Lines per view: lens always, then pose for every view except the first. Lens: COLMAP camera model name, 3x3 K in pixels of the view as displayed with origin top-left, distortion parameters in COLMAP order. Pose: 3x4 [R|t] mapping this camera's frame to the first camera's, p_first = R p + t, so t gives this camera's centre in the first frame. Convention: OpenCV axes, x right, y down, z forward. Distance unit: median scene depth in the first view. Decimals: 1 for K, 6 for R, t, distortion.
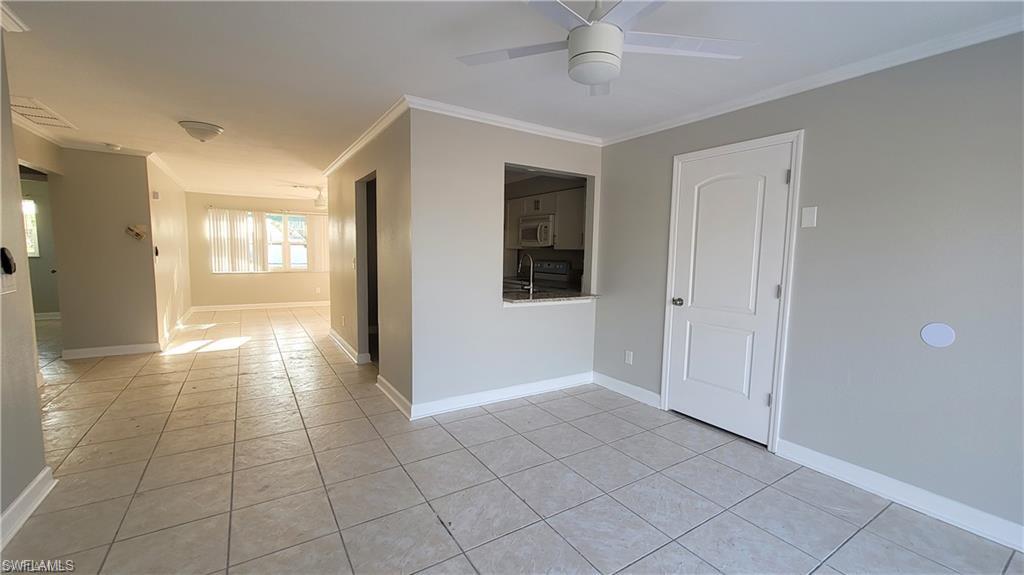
lens RADIAL K [[418.0, 0, 515.1], [0, 418.0, 293.7], [0, 0, 1]] dist [-0.003413, 0.003218]
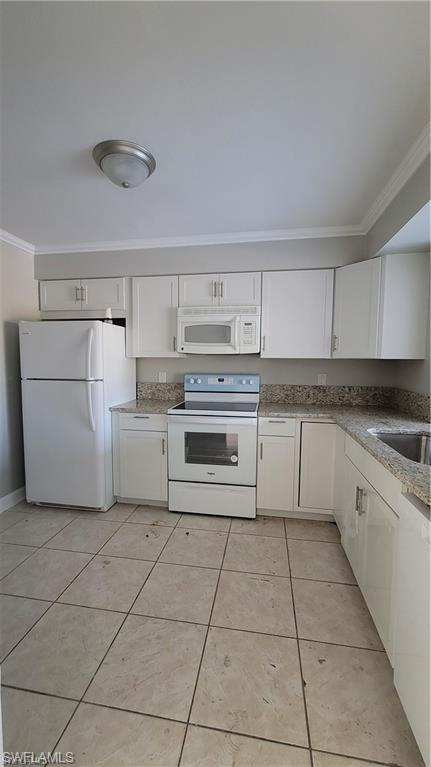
lens RADIAL K [[313.1, 0, 215.5], [0, 313.1, 383.5], [0, 0, 1]] dist [-0.003413, 0.003218]
pose [[0.674869, -0.066176, 0.734965, -0.324469], [0.073236, 0.997060, 0.022527, -0.080185], [-0.734295, 0.038623, 0.677731, 0.698863]]
